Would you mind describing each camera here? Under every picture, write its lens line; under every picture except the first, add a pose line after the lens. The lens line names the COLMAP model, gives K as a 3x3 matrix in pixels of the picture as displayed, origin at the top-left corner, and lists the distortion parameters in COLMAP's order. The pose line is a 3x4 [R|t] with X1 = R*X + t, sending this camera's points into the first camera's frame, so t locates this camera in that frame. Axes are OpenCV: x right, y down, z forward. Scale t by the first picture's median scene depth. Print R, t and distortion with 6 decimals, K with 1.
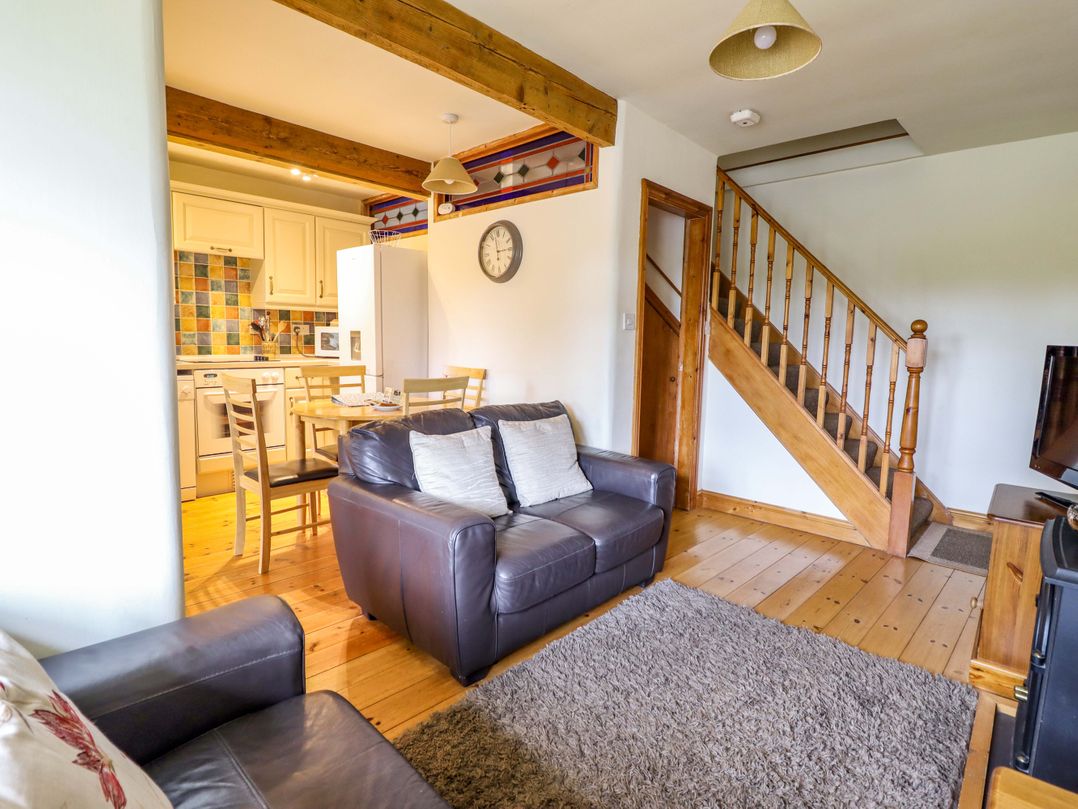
lens RADIAL K [[558.5, 0, 539.2], [0, 558.5, 390.5], [0, 0, 1]] dist [0.004267, -0.014868]
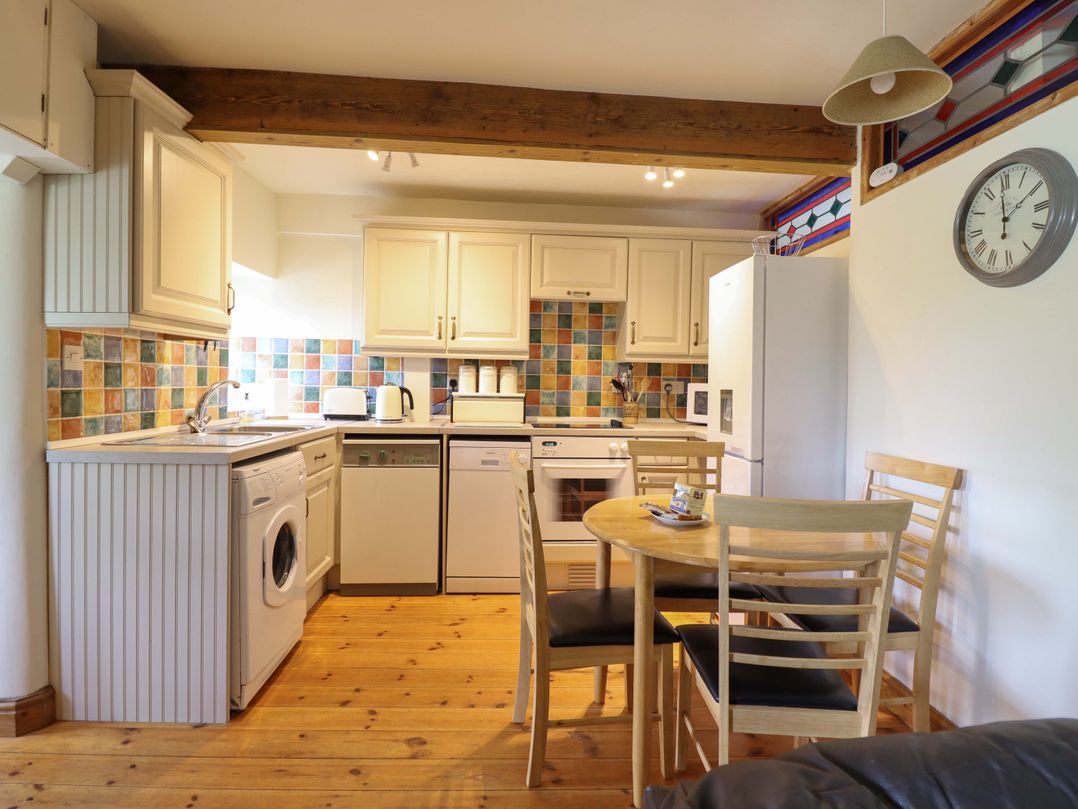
lens RADIAL K [[558.5, 0, 539.2], [0, 558.5, 390.5], [0, 0, 1]] dist [0.004267, -0.014868]
pose [[0.734410, 0.002040, -0.678703, -0.037160], [-0.070439, 0.994824, -0.073230, -0.039074], [0.675041, 0.101588, 0.730753, 0.344408]]
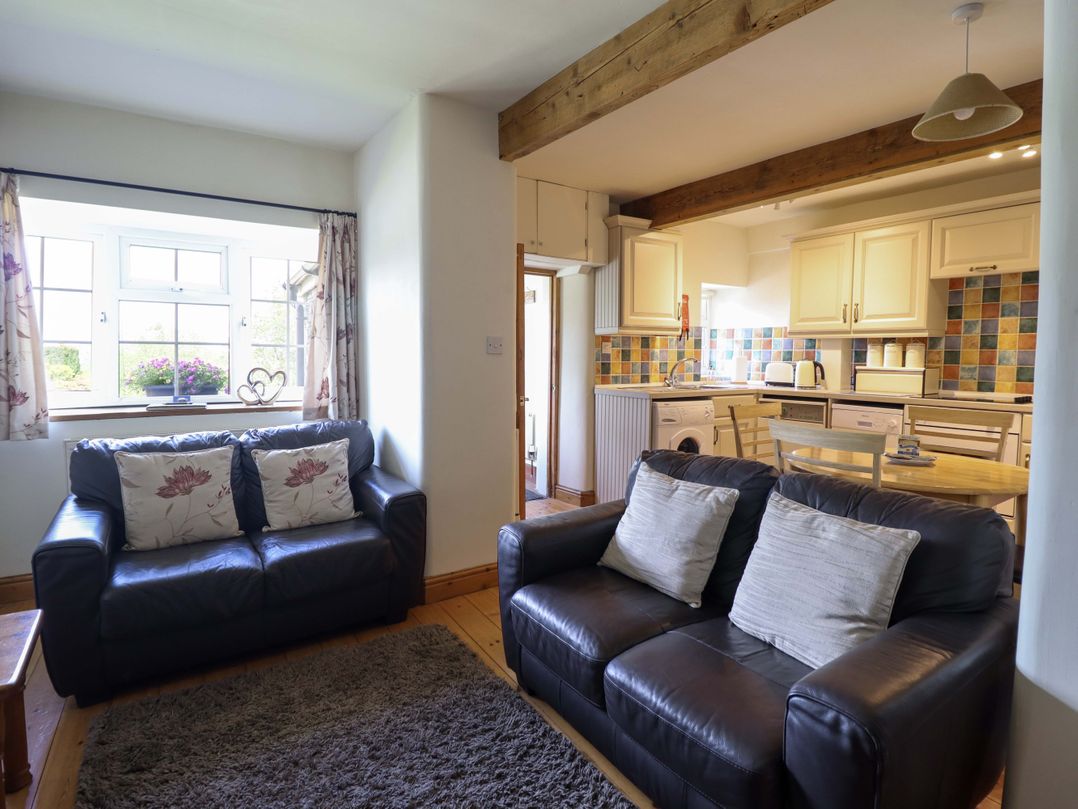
lens RADIAL K [[558.5, 0, 539.2], [0, 558.5, 390.5], [0, 0, 1]] dist [0.004267, -0.014868]
pose [[-0.220007, 0.041503, -0.974615, 0.400319], [-0.108065, 0.991908, 0.066634, -0.050061], [0.969494, 0.119982, -0.213742, 0.529791]]
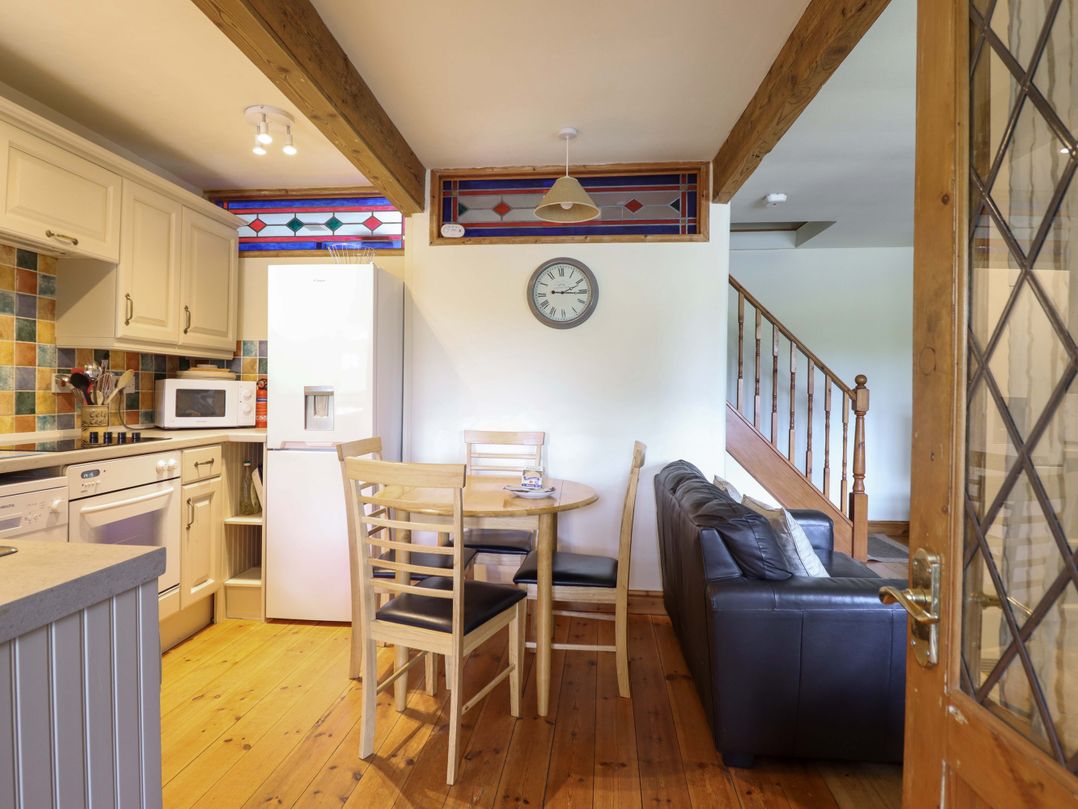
lens RADIAL K [[600.1, 0, 539.1], [0, 600.1, 389.0], [0, 0, 1]] dist [0.003353, -0.015078]
pose [[0.778554, -0.010757, 0.627485, -0.555623], [0.069394, 0.995198, -0.069039, -0.034236], [-0.623729, 0.097294, 0.775561, 0.268328]]
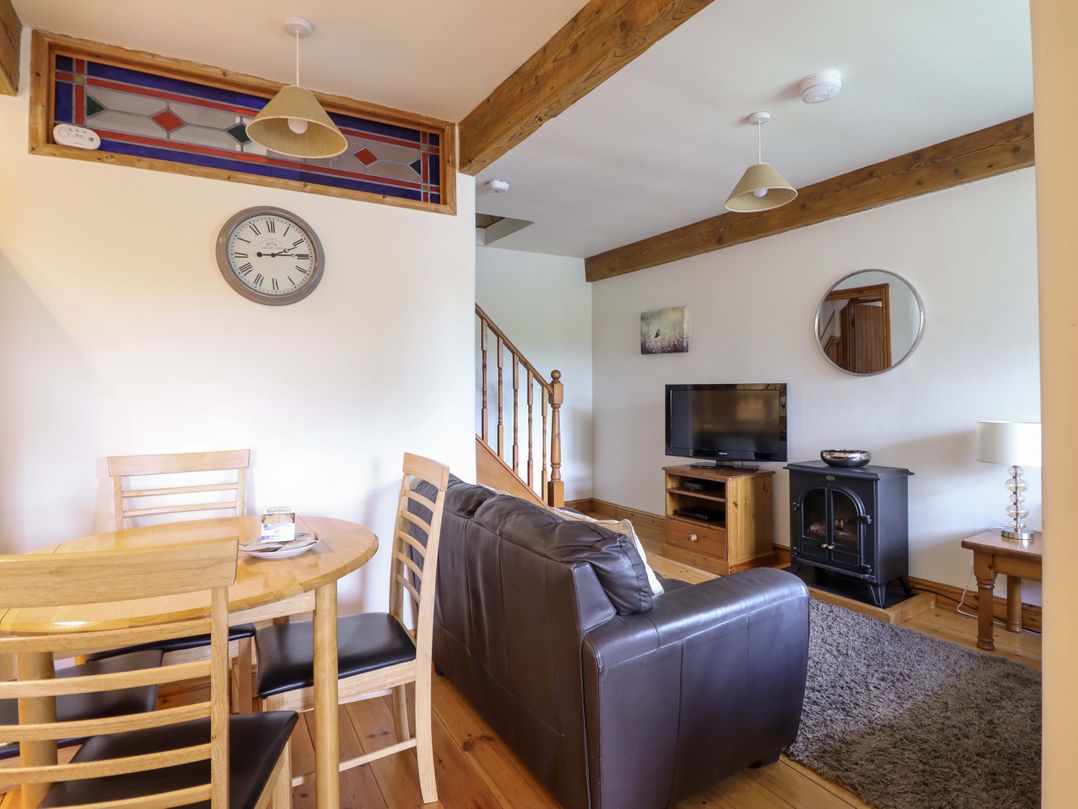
lens RADIAL K [[573.0, 0, 540.5], [0, 573.0, 388.9], [0, 0, 1]] dist [-0.000651, -0.012923]
pose [[0.263805, -0.023949, 0.964279, -0.499369], [0.114281, 0.993427, -0.006592, -0.052555], [-0.957782, 0.111938, 0.264808, 0.465141]]
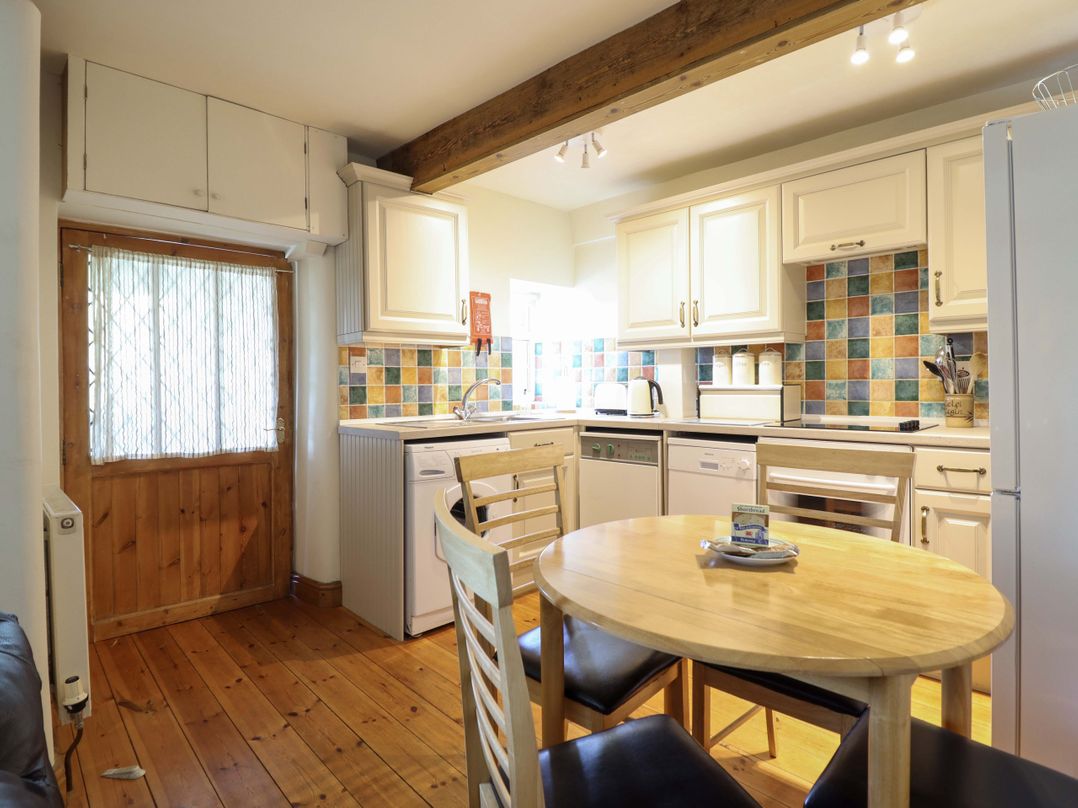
lens RADIAL K [[581.6, 0, 540.1], [0, 581.6, 388.1], [0, 0, 1]] dist [0.000972, -0.000333]
pose [[-0.027277, -0.013202, -0.999541, 0.079418], [-0.089834, 0.995899, -0.010702, -0.056653], [0.995583, 0.089501, -0.028351, 0.671089]]
